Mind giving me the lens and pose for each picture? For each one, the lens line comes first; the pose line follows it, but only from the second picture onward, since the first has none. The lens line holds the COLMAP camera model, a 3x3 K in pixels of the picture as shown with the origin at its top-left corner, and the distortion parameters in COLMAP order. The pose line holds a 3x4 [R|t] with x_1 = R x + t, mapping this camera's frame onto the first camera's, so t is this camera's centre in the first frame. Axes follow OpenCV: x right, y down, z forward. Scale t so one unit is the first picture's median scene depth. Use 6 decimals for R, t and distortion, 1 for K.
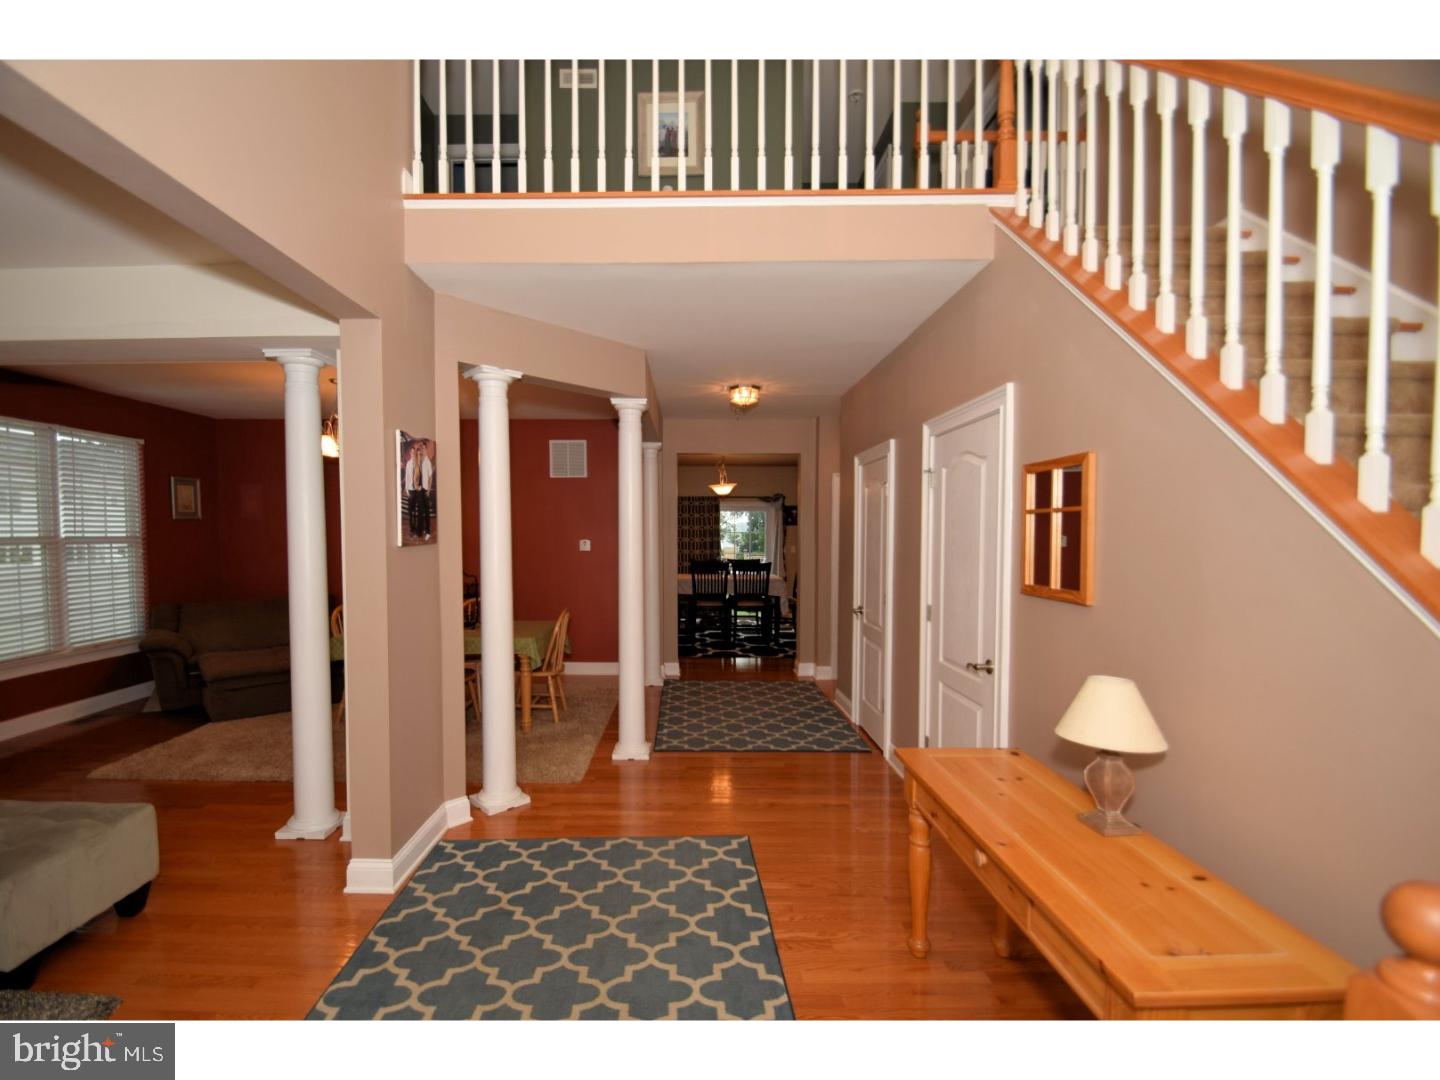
lens RADIAL K [[633.3, 0, 678.7], [0, 633.3, 559.6], [0, 0, 1]] dist [0.020102, -0.021158]
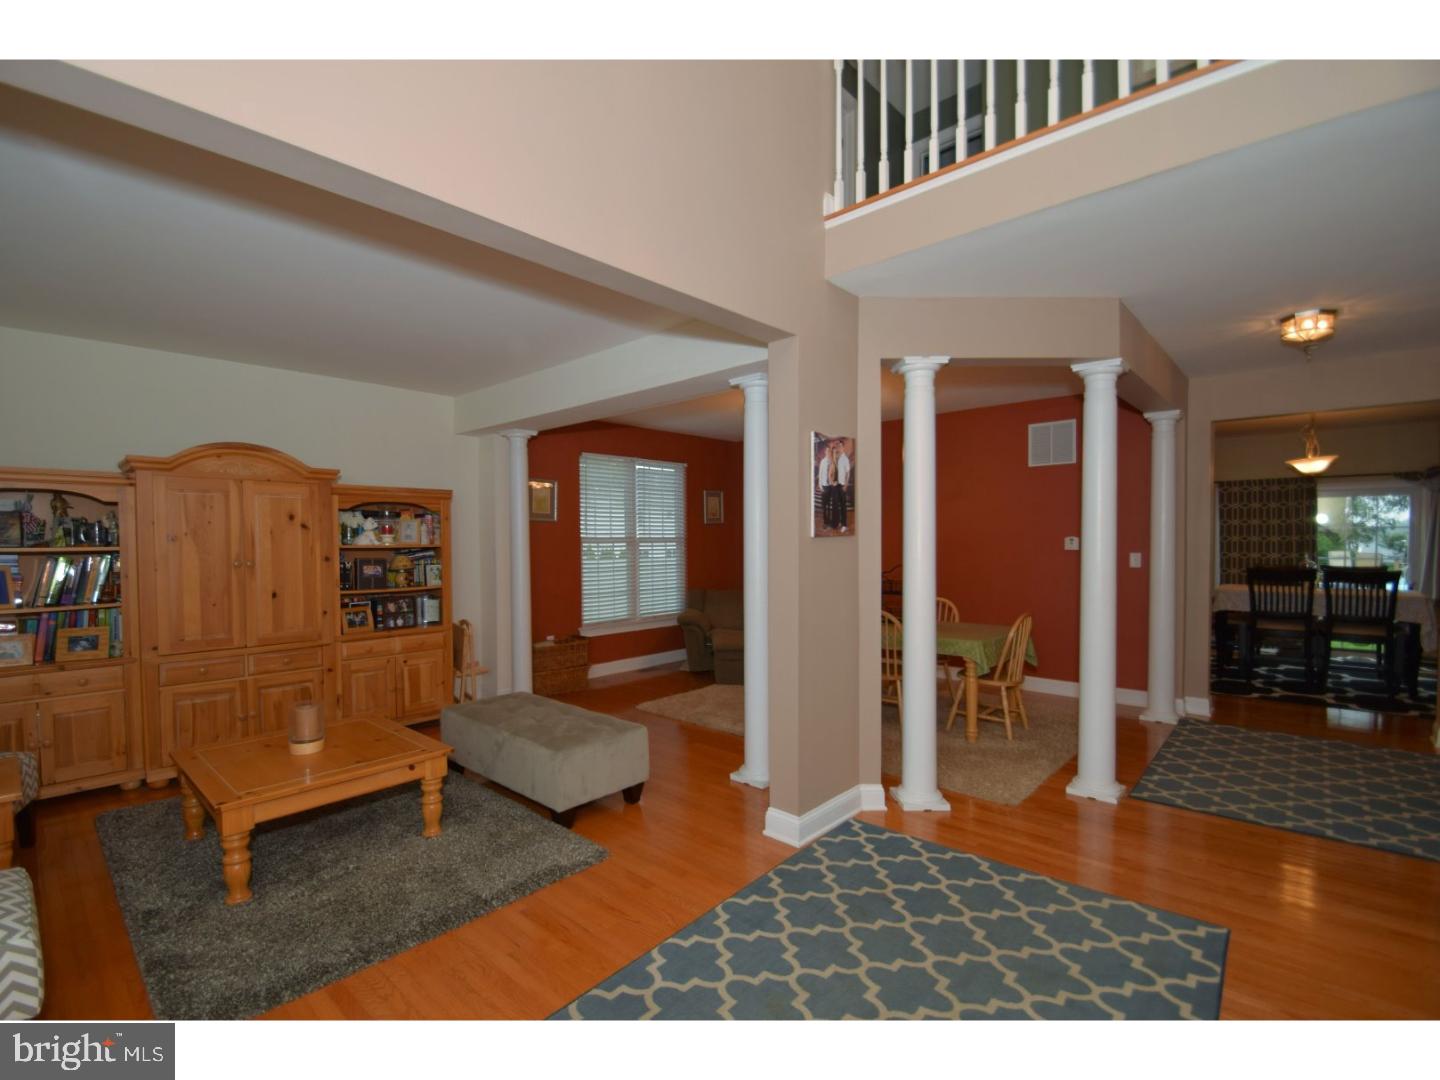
lens RADIAL K [[654.3, 0, 678.7], [0, 654.3, 559.9], [0, 0, 1]] dist [0.000648, -0.012428]
pose [[0.725702, 0.014420, -0.687858, 0.141910], [-0.019868, 0.999803, -0.000001, 0.018967], [0.687722, 0.013667, 0.725845, 0.013364]]
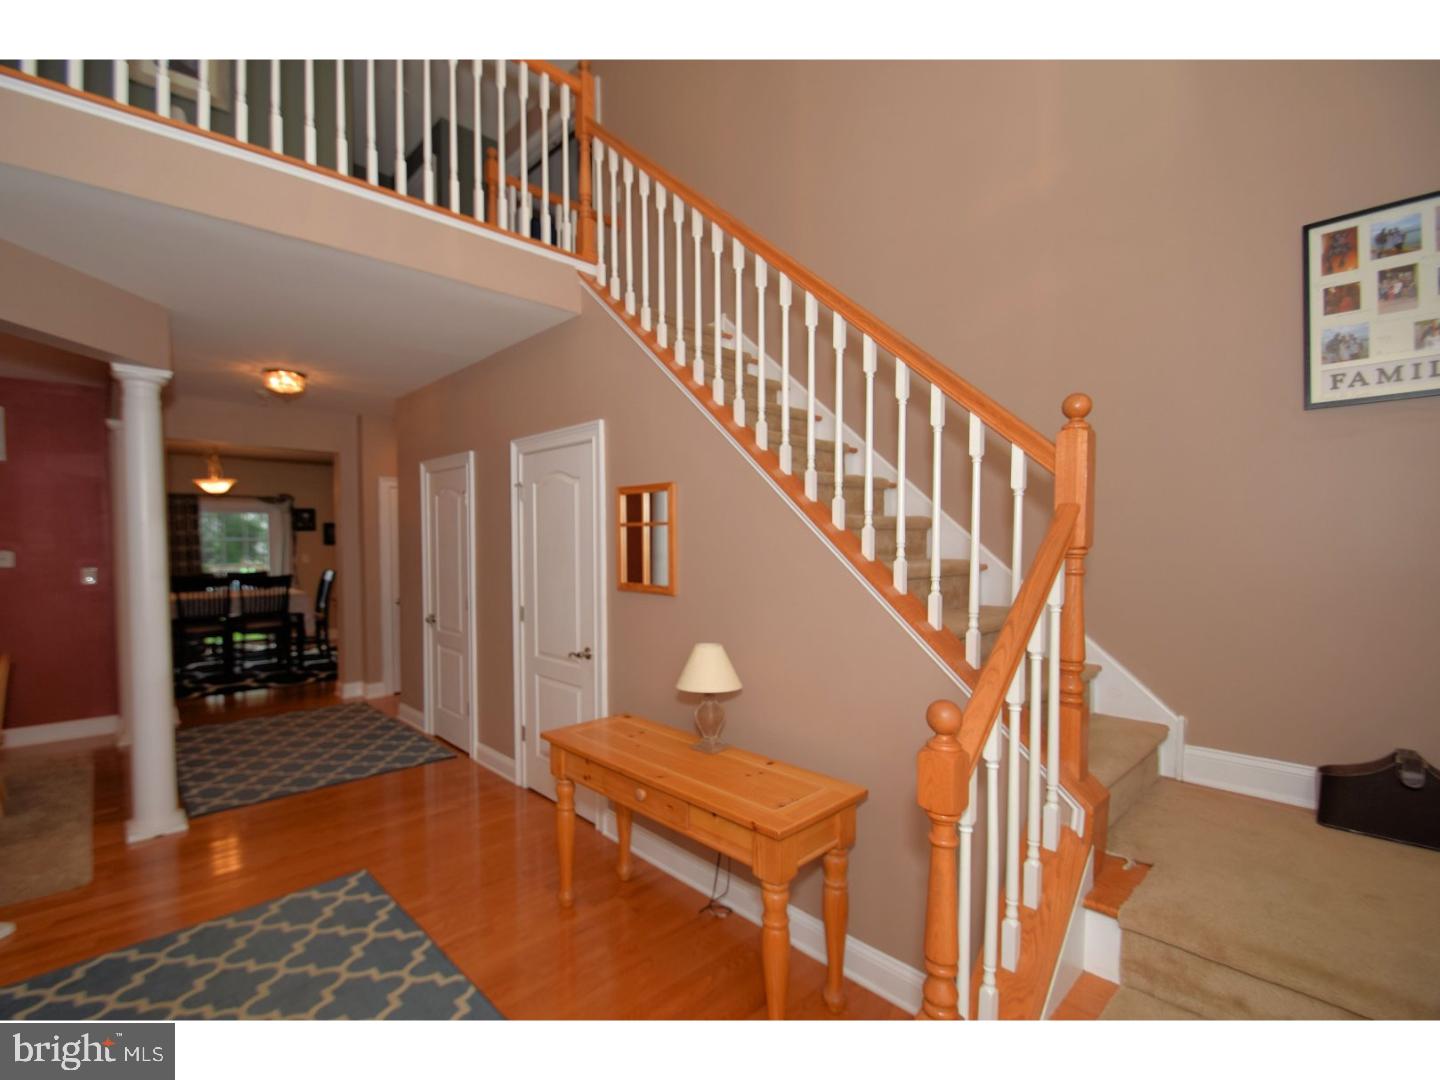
lens RADIAL K [[654.3, 0, 678.7], [0, 654.3, 559.9], [0, 0, 1]] dist [0.000648, -0.012428]
pose [[0.729745, -0.023483, 0.683317, -0.180062], [0.029739, 0.999554, 0.002591, -0.004246], [-0.683073, 0.018431, 0.730118, -0.014945]]
